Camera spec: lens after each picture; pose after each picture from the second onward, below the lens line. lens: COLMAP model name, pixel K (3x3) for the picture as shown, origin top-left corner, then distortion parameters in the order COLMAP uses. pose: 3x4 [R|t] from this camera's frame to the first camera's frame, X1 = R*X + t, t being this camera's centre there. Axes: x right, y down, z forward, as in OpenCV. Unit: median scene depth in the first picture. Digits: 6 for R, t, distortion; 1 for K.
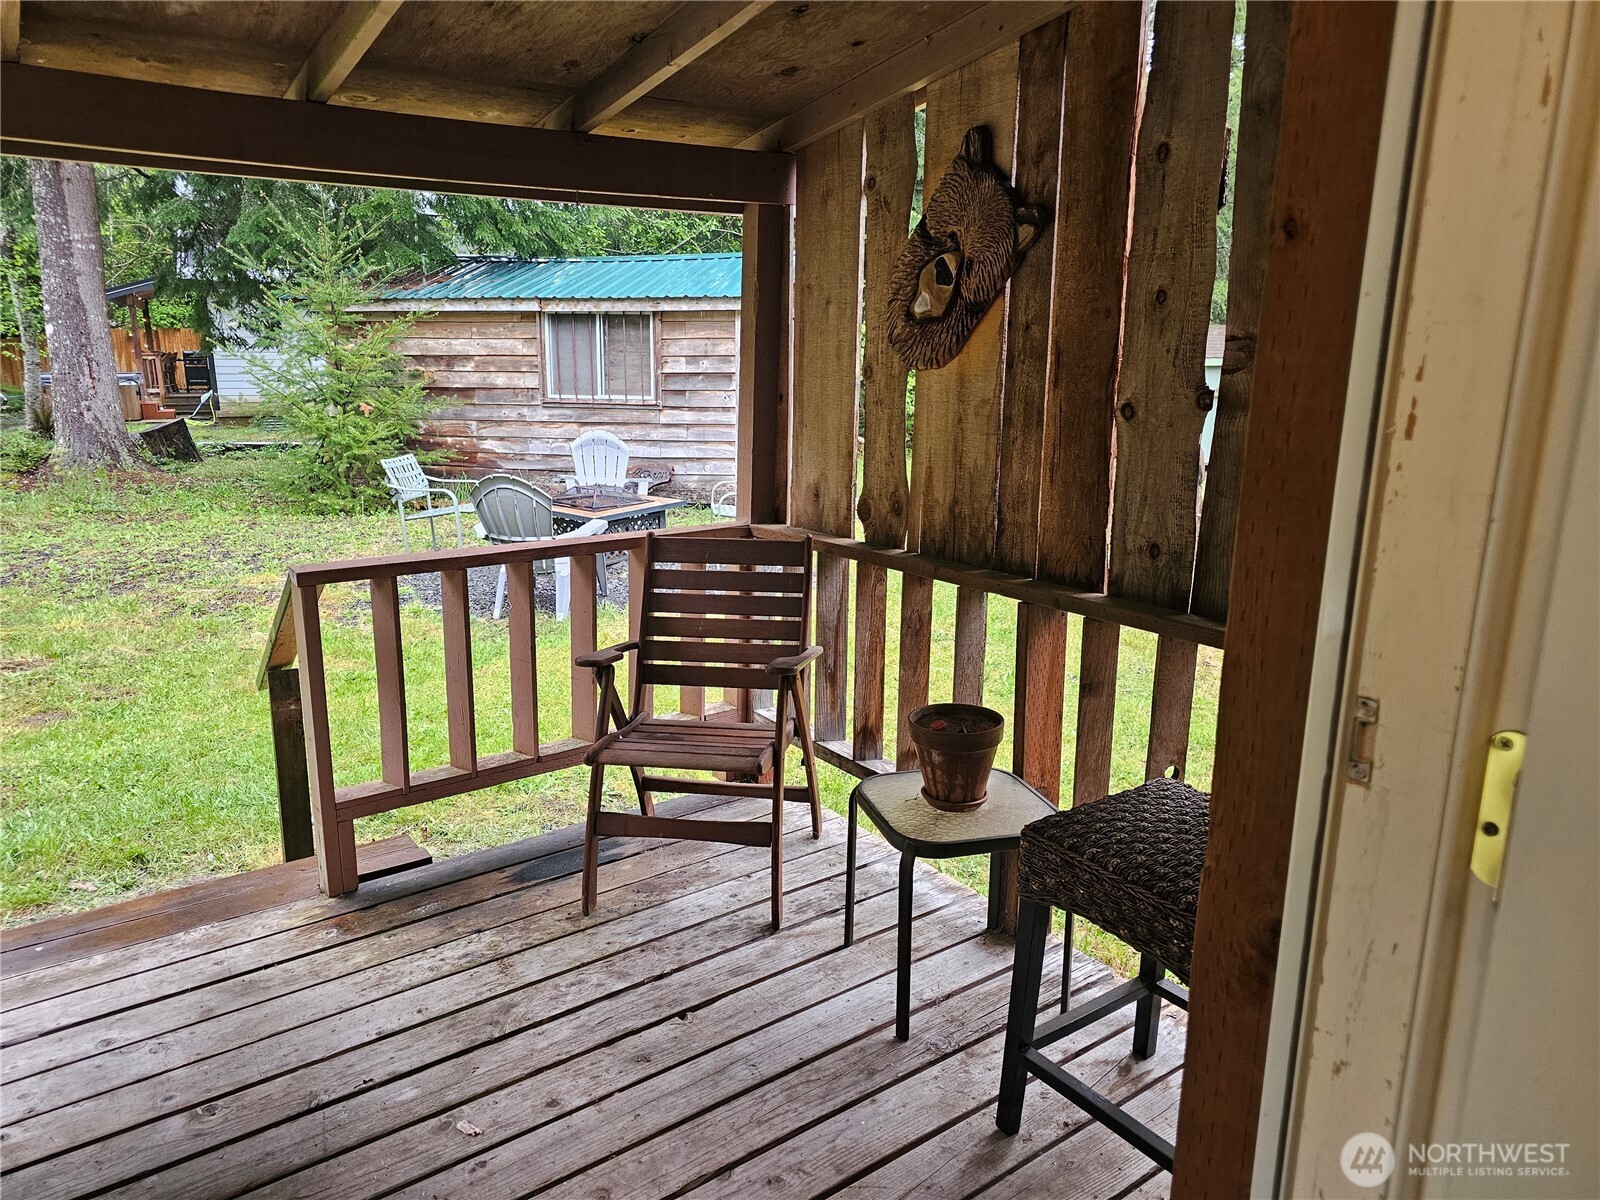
lens RADIAL K [[1091.3, 0, 799.4], [0, 1091.3, 611.5], [0, 0, 1]] dist [0.031100, -0.021471]
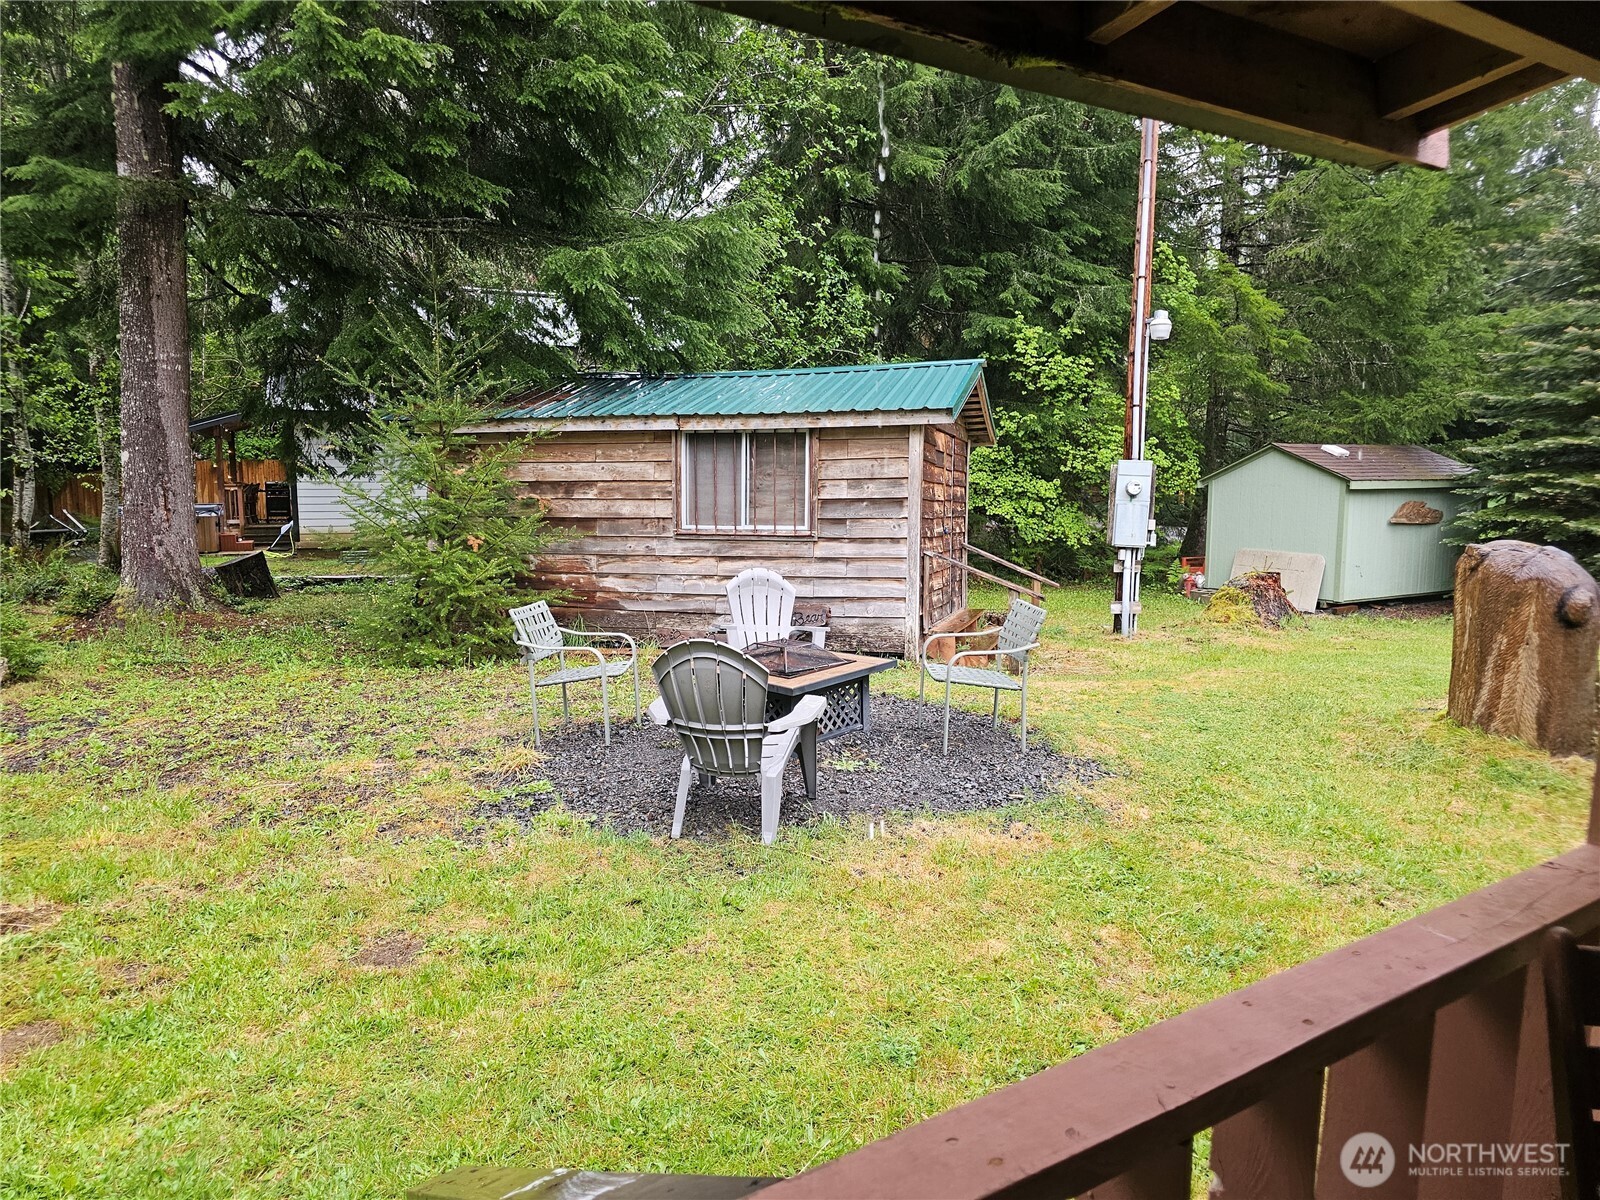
lens RADIAL K [[1091.3, 0, 805.2], [0, 1091.3, 594.4], [0, 0, 1]] dist [0.031100, -0.021471]
pose [[0.999054, -0.002071, -0.043438, -0.098484], [-0.003497, 0.991806, -0.127709, -0.036257], [0.043347, 0.127740, 0.990860, 0.168183]]
